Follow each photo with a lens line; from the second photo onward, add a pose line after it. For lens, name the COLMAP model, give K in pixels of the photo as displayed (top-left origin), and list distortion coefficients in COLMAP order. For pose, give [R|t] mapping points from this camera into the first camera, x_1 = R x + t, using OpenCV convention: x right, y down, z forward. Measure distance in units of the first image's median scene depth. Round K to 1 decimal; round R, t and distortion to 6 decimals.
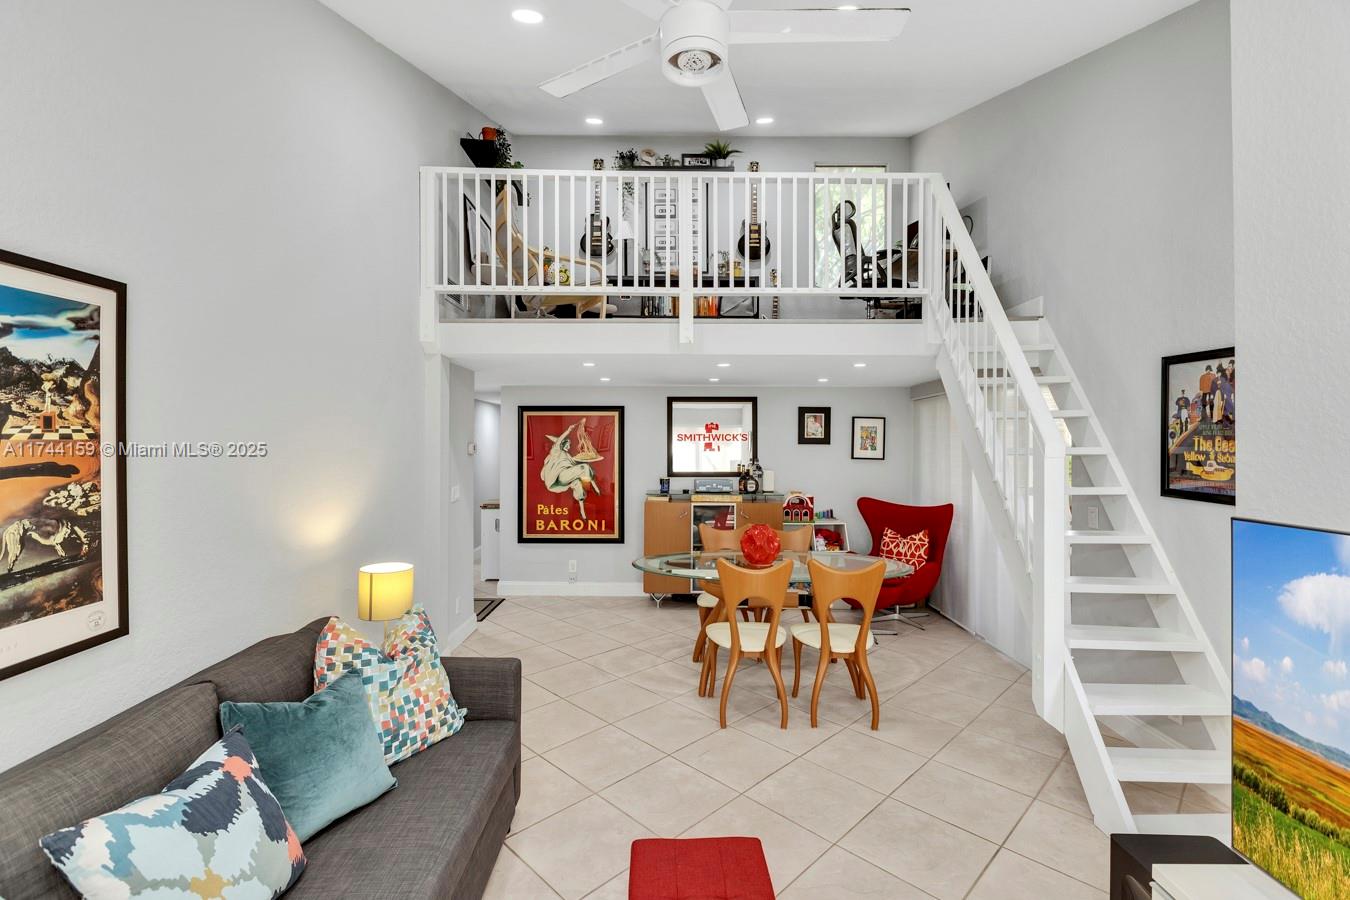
lens RADIAL K [[608.4, 0, 679.0], [0, 608.4, 449.1], [0, 0, 1]] dist [0.011911, -0.000196]
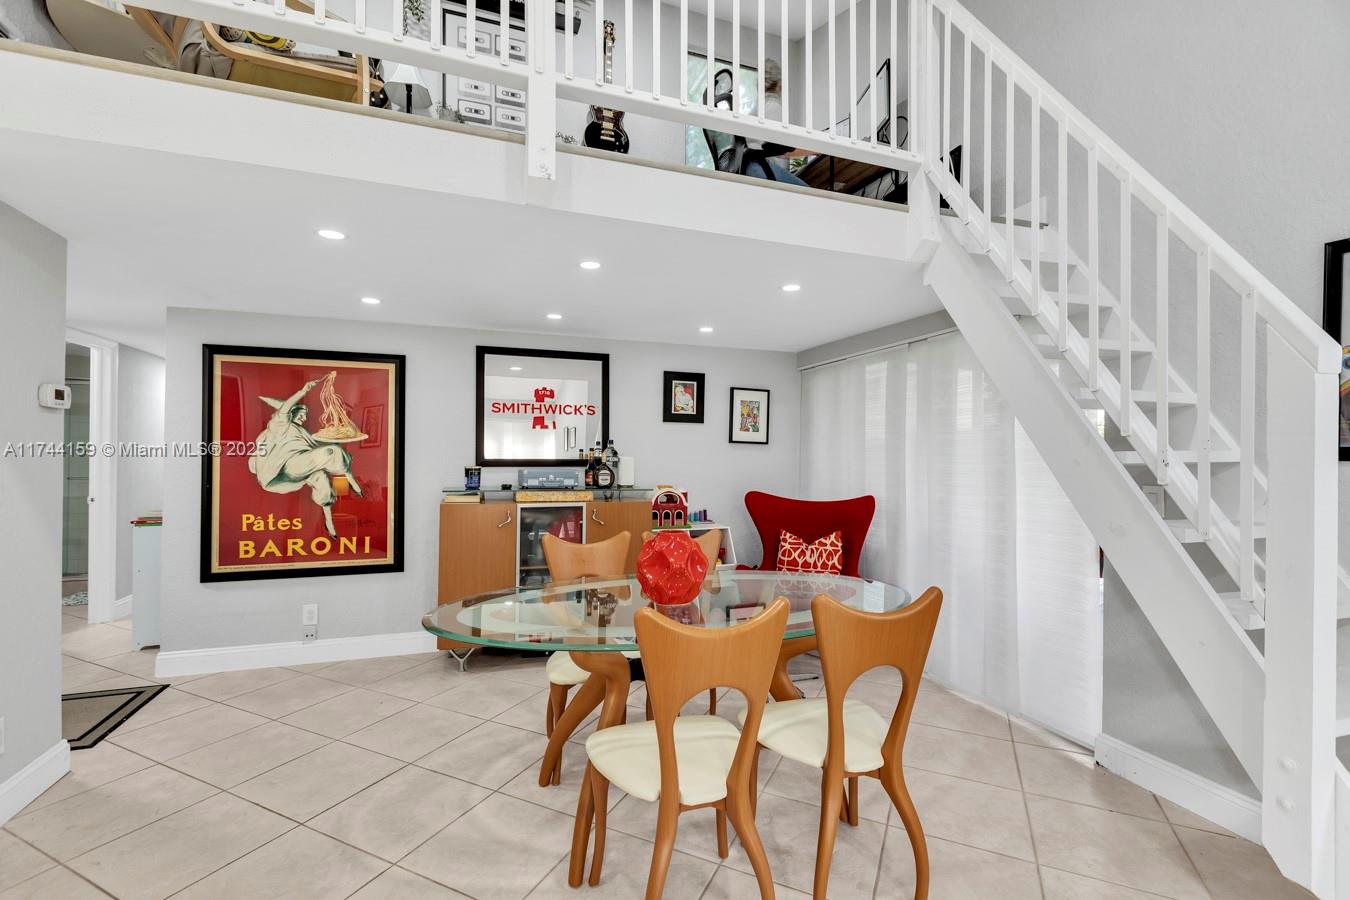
lens RADIAL K [[608.4, 0, 679.0], [0, 608.4, 449.1], [0, 0, 1]] dist [0.011911, -0.000196]
pose [[0.943602, 0.006319, 0.331022, -0.030436], [-0.001186, 0.999876, -0.015706, 0.037200], [-0.331080, 0.014428, 0.943492, 0.305216]]
